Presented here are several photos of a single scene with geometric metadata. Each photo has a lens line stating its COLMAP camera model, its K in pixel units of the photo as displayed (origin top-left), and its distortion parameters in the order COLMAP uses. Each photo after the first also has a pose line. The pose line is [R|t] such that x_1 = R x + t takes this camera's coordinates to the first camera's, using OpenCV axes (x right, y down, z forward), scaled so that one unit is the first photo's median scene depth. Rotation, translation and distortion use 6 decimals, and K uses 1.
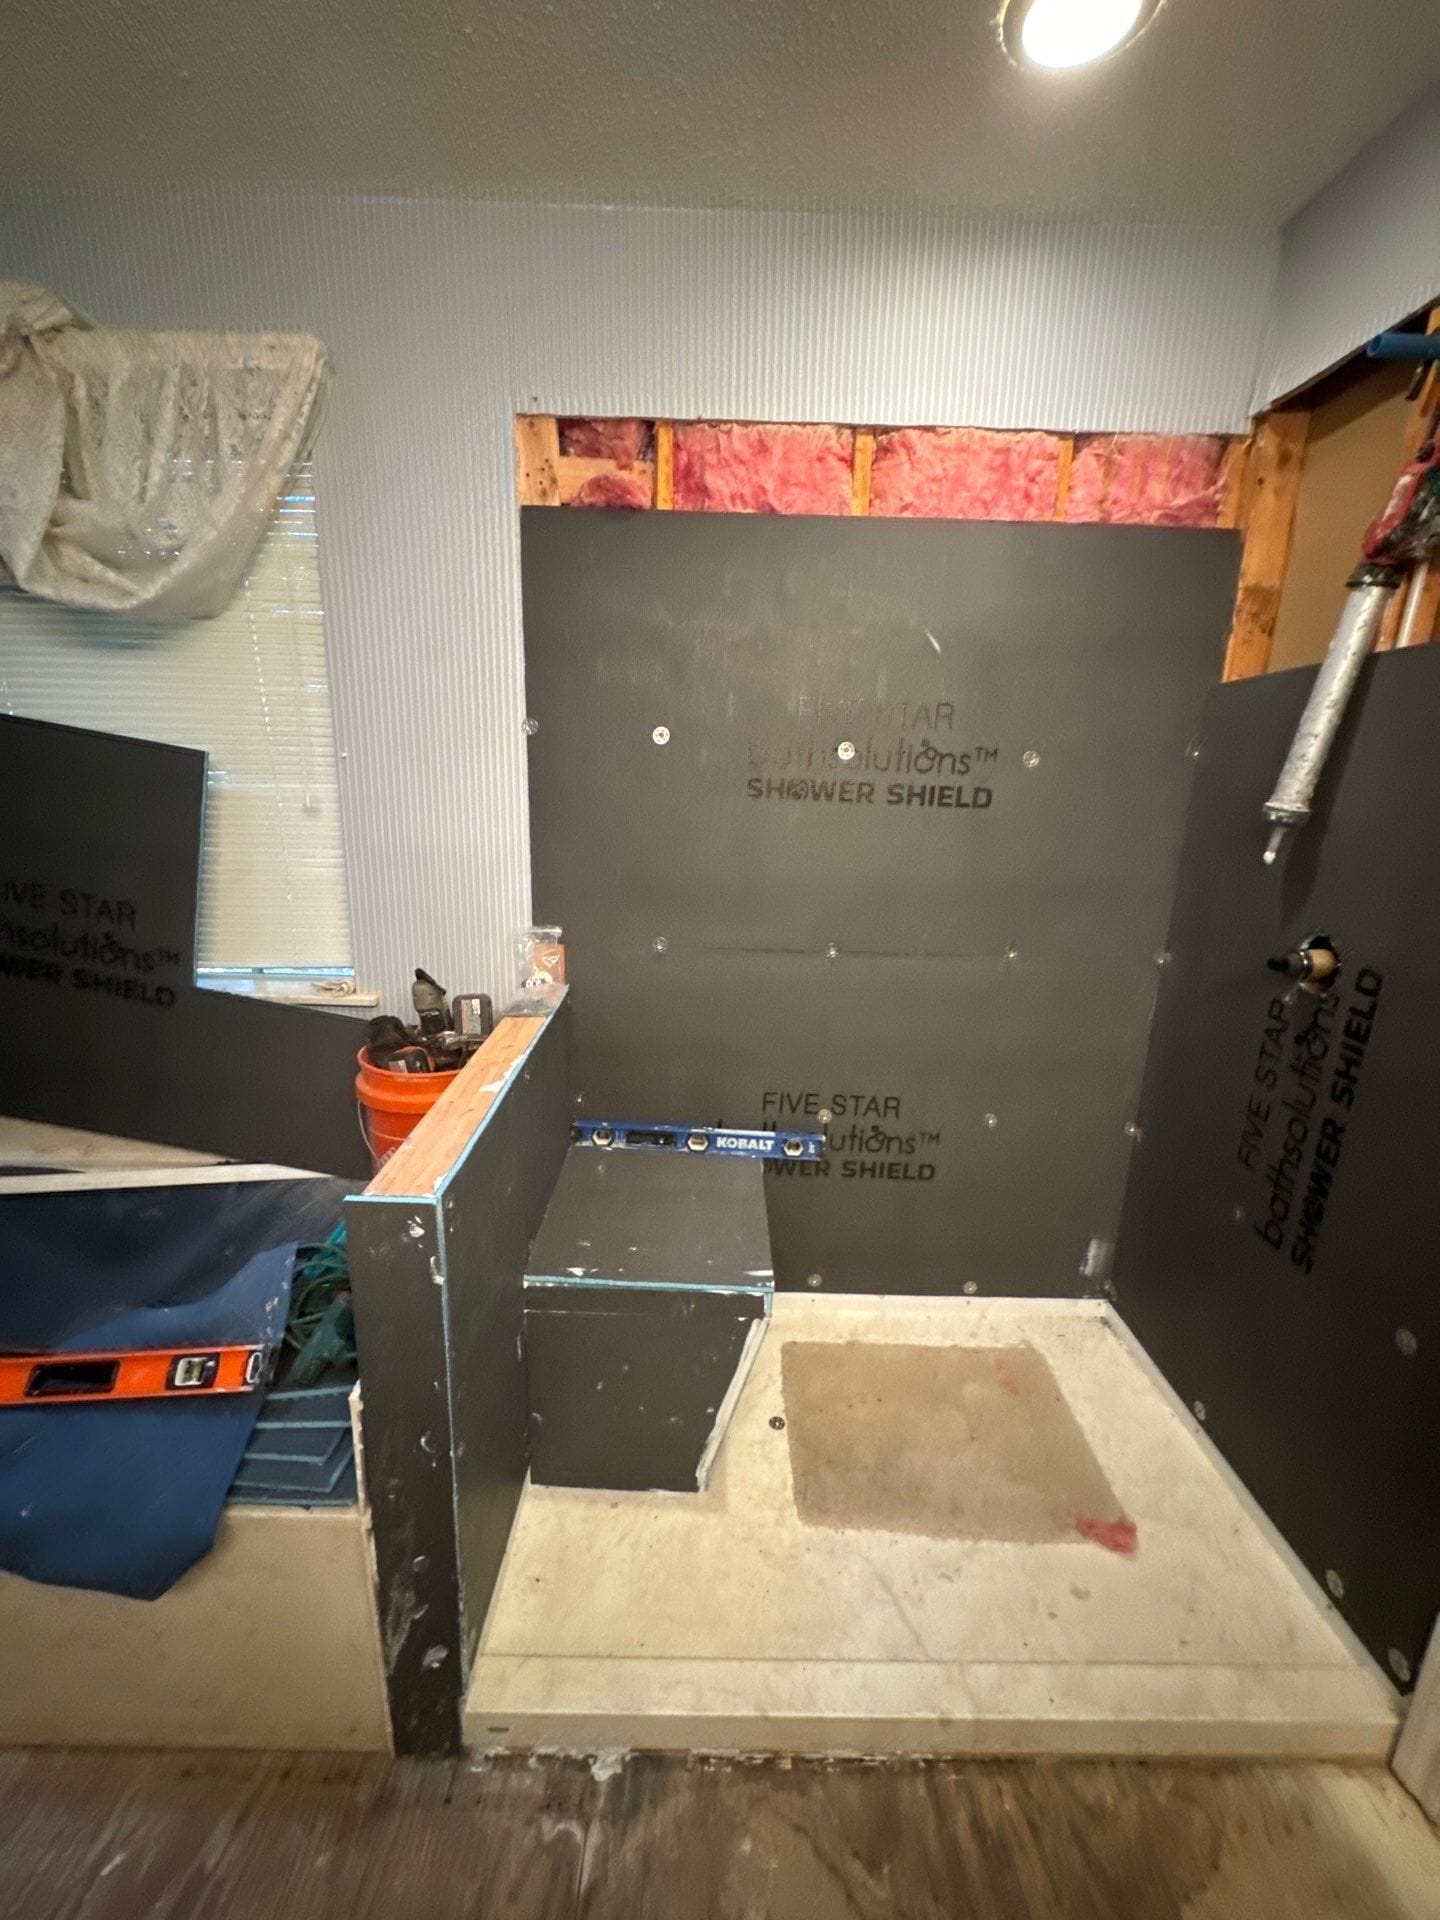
lens RADIAL K [[789.2, 0, 720.0], [0, 789.2, 960.0], [0, 0, 1]] dist [0.000437, 0.000028]
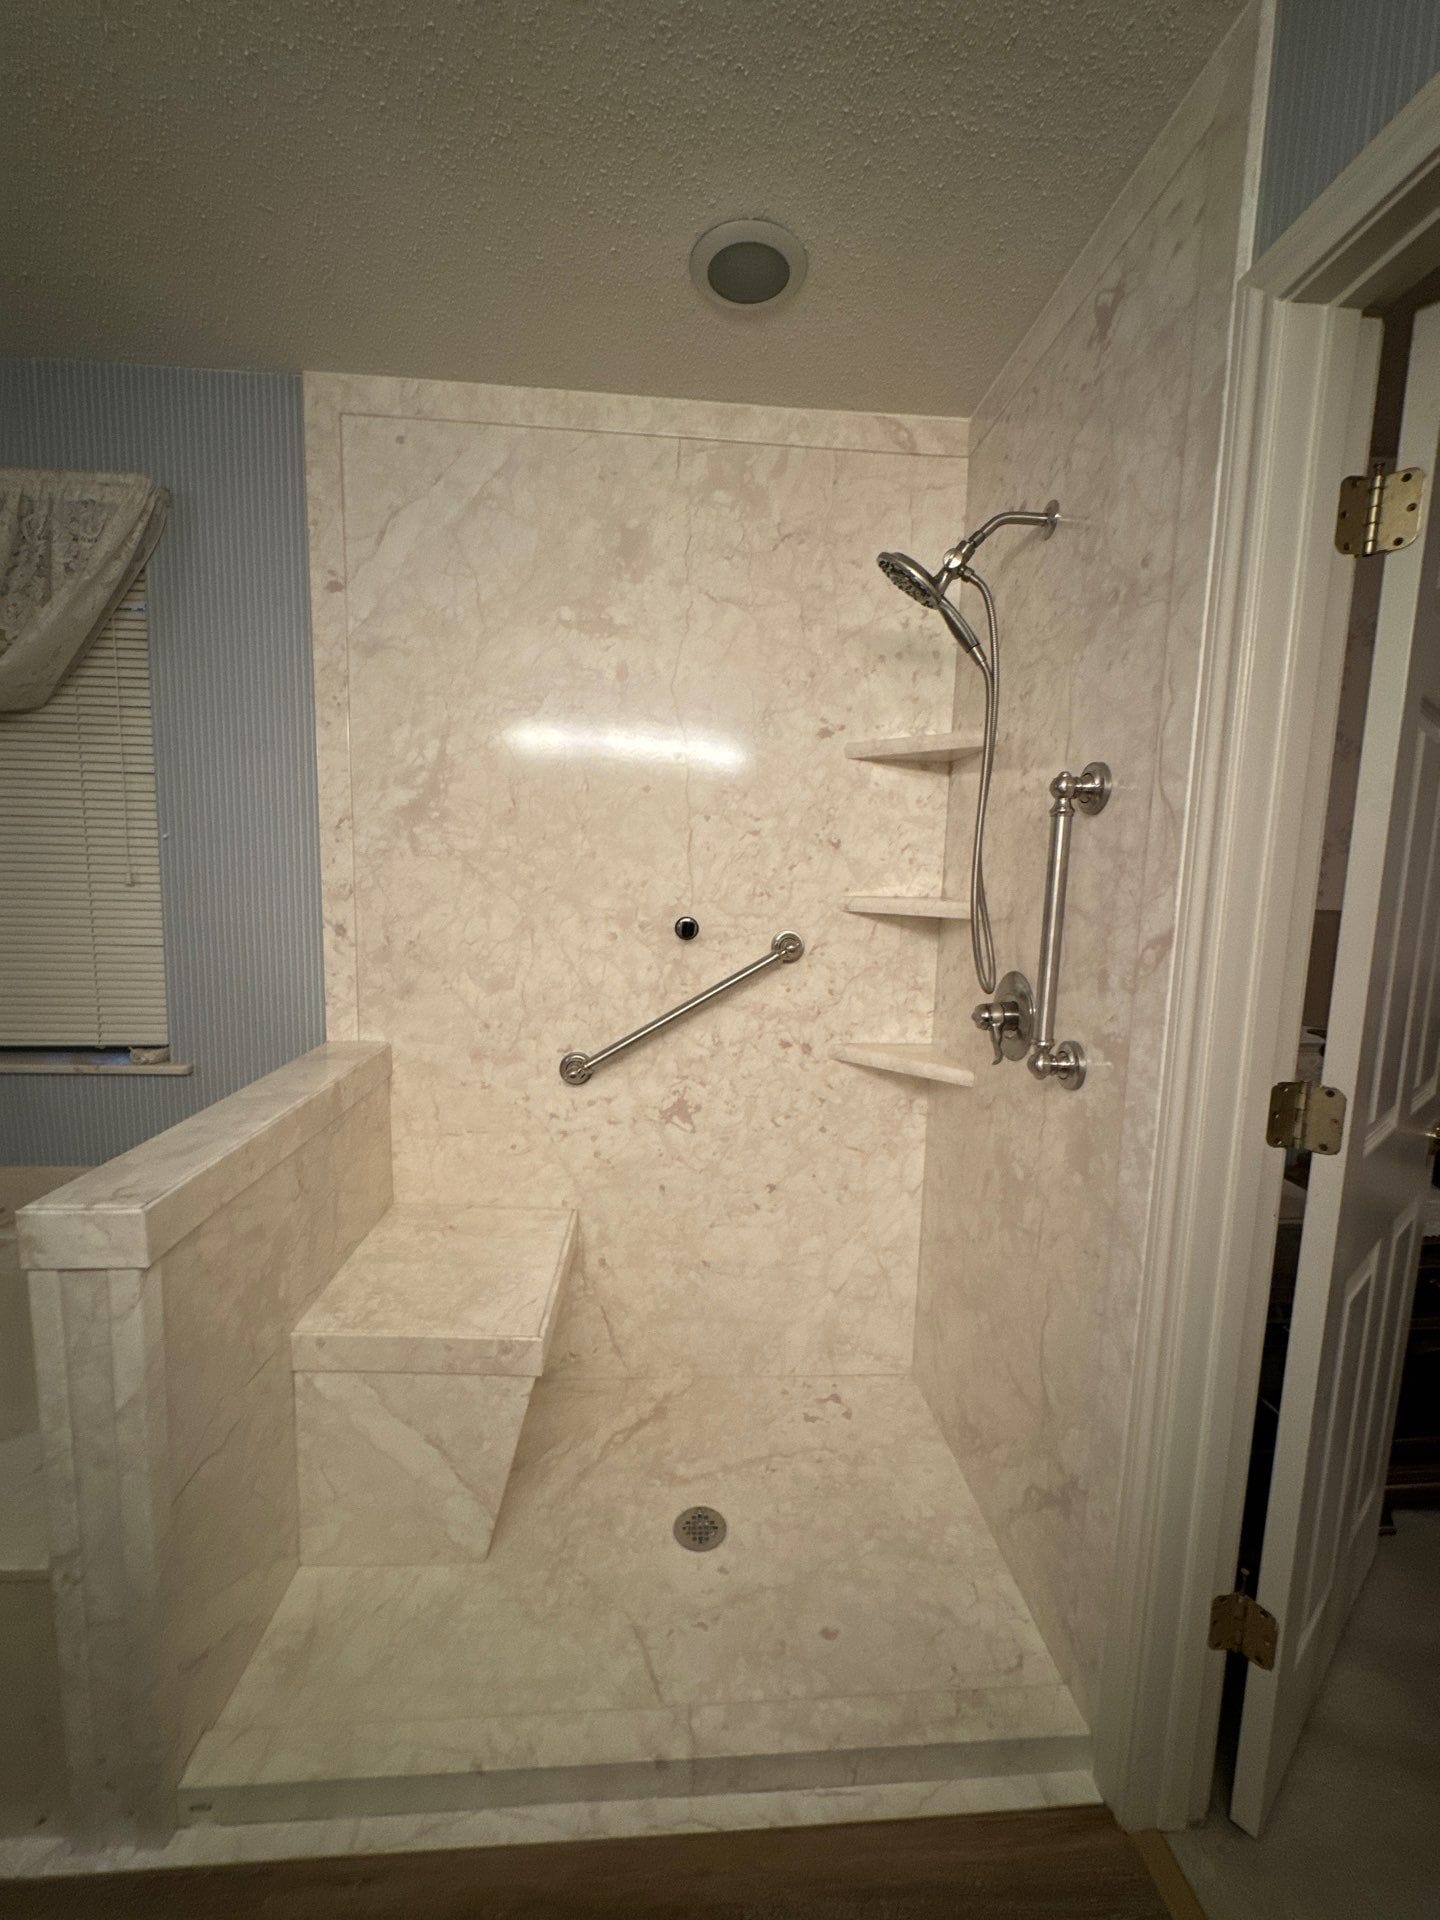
lens RADIAL K [[774.7, 0, 720.8], [0, 774.7, 967.2], [0, 0, 1]] dist [-0.001651, -0.000136]
pose [[0.997613, -0.001906, 0.069028, 0.232793], [0.009944, 0.993166, -0.116287, 0.053768], [-0.068335, 0.116695, 0.990814, -0.082507]]
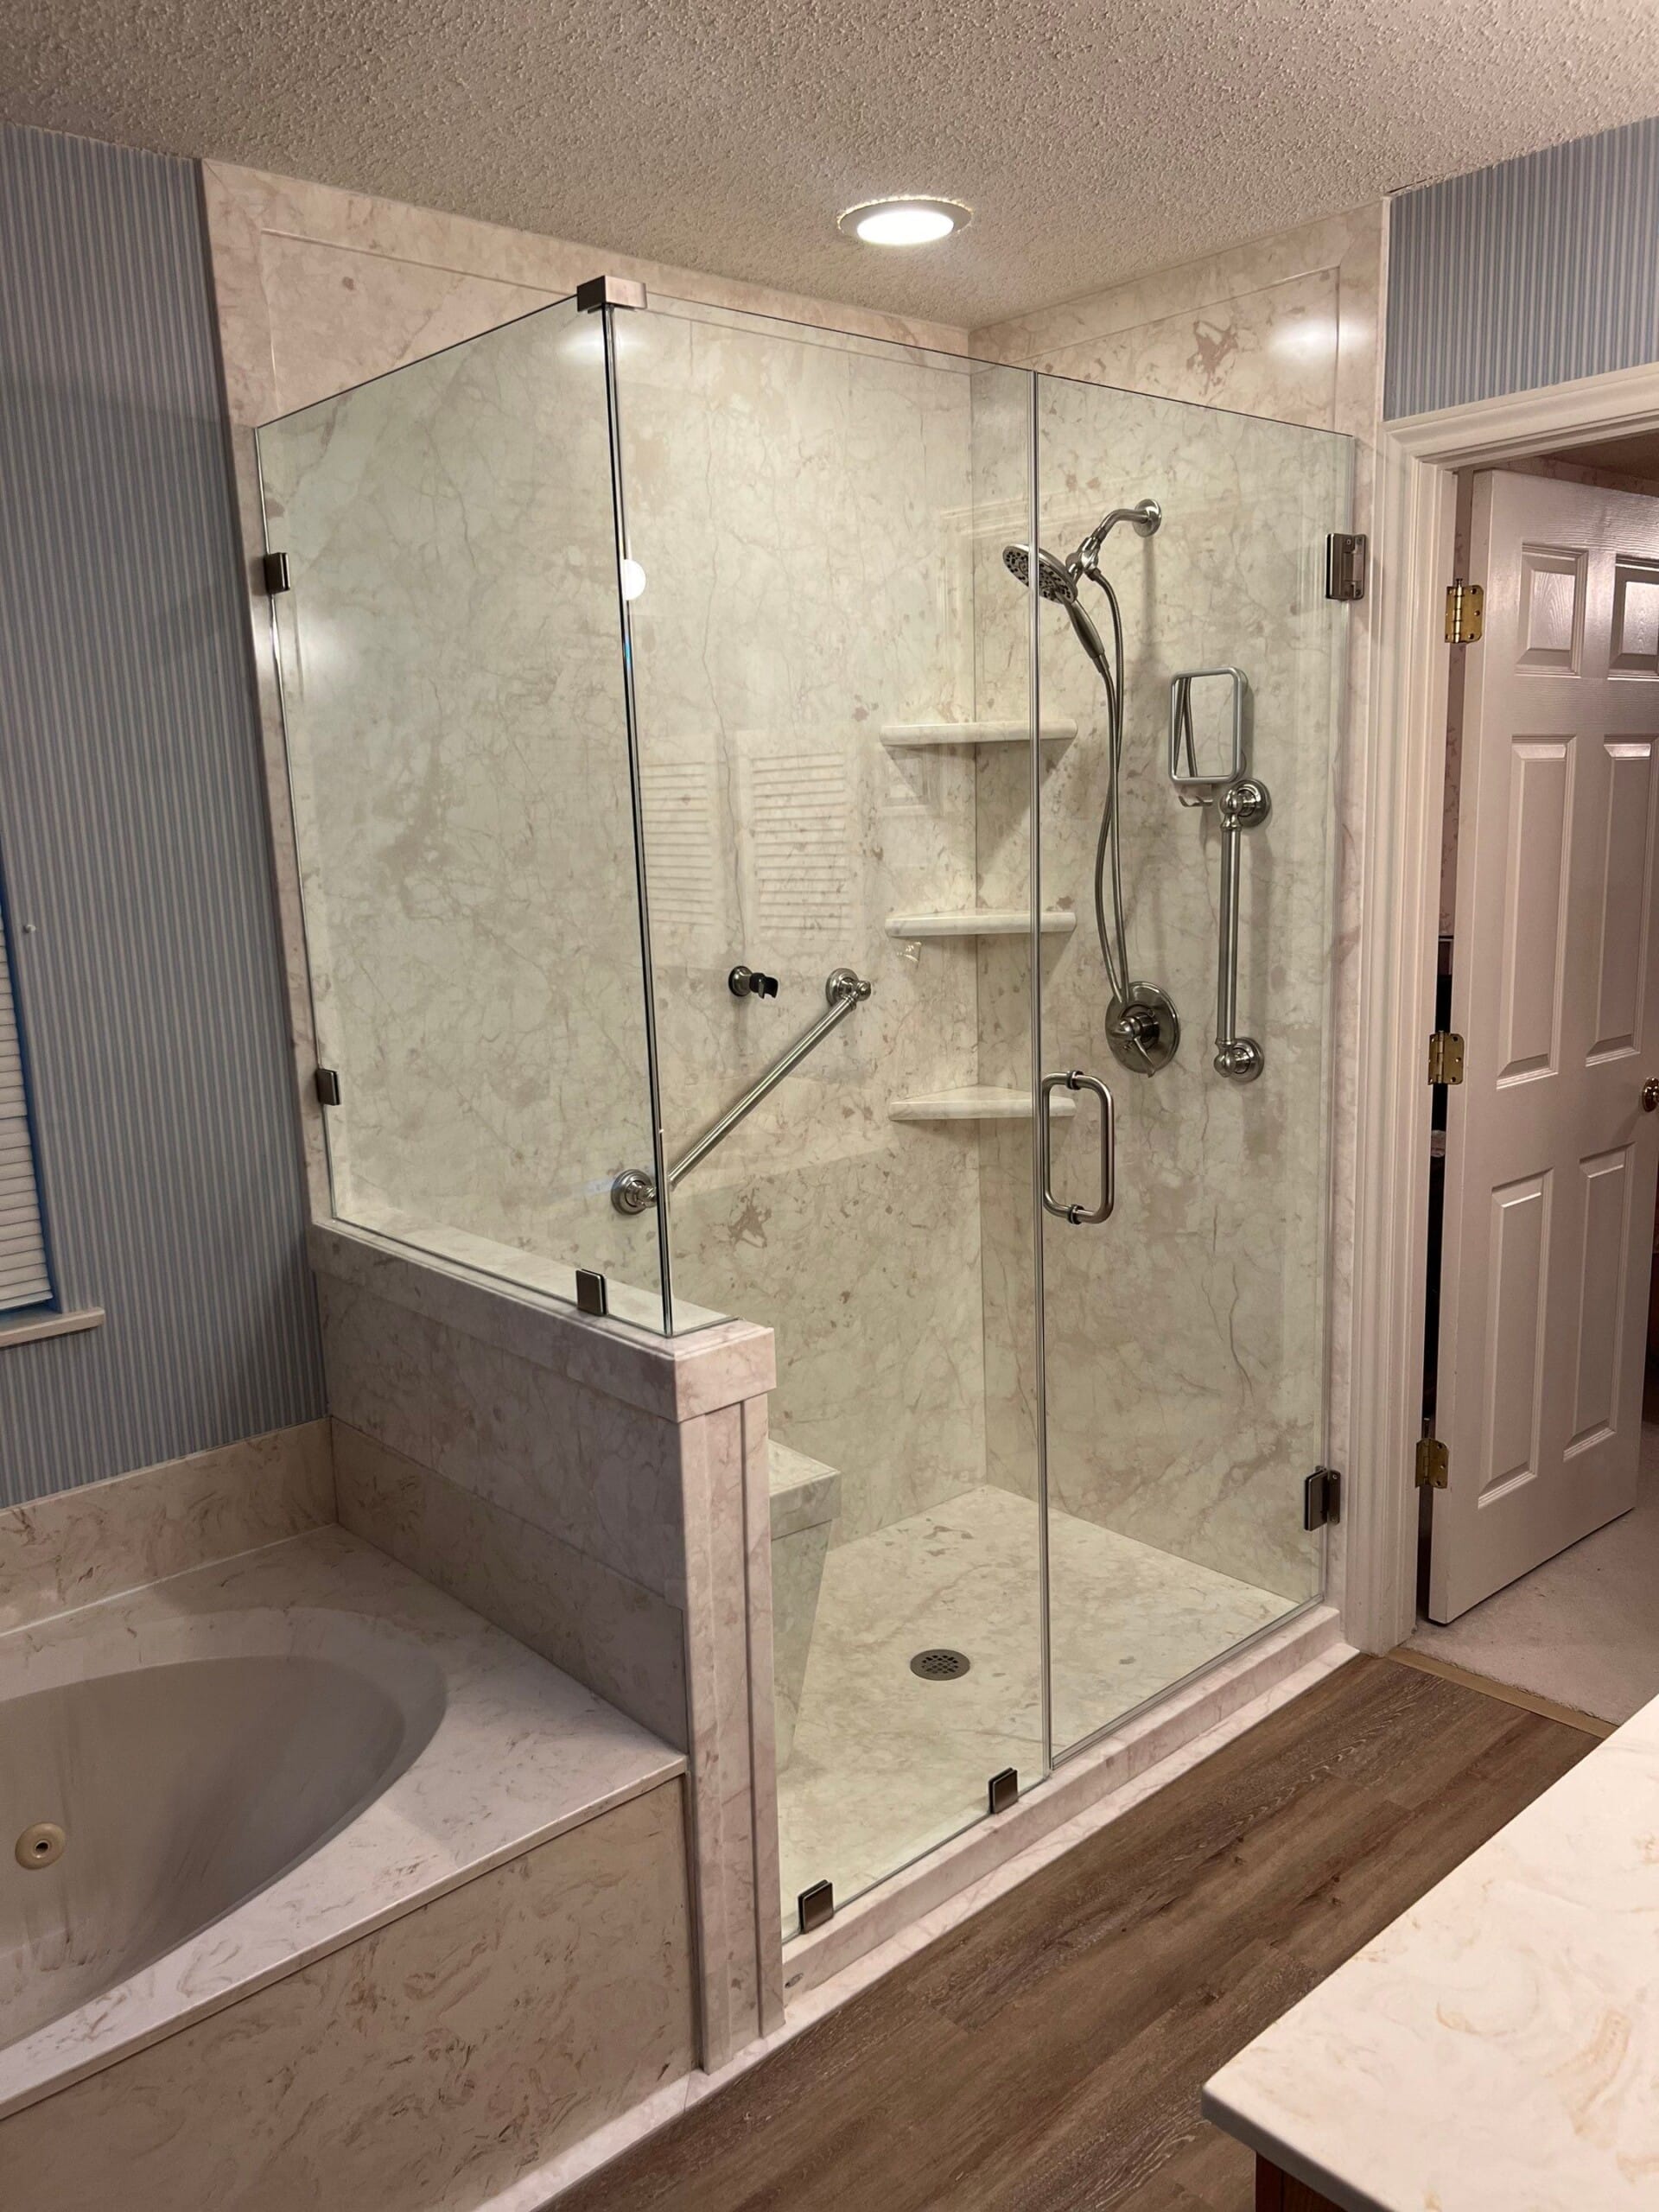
lens RADIAL K [[1717.6, 0, 827.9], [0, 1717.6, 1147.8], [0, 0, 1]] dist [0.097630, -0.168684]
pose [[0.742610, -0.181675, 0.644612, -1.072849], [0.205552, 0.977877, 0.038800, -0.015580], [-0.637400, 0.103688, 0.763525, -0.507036]]
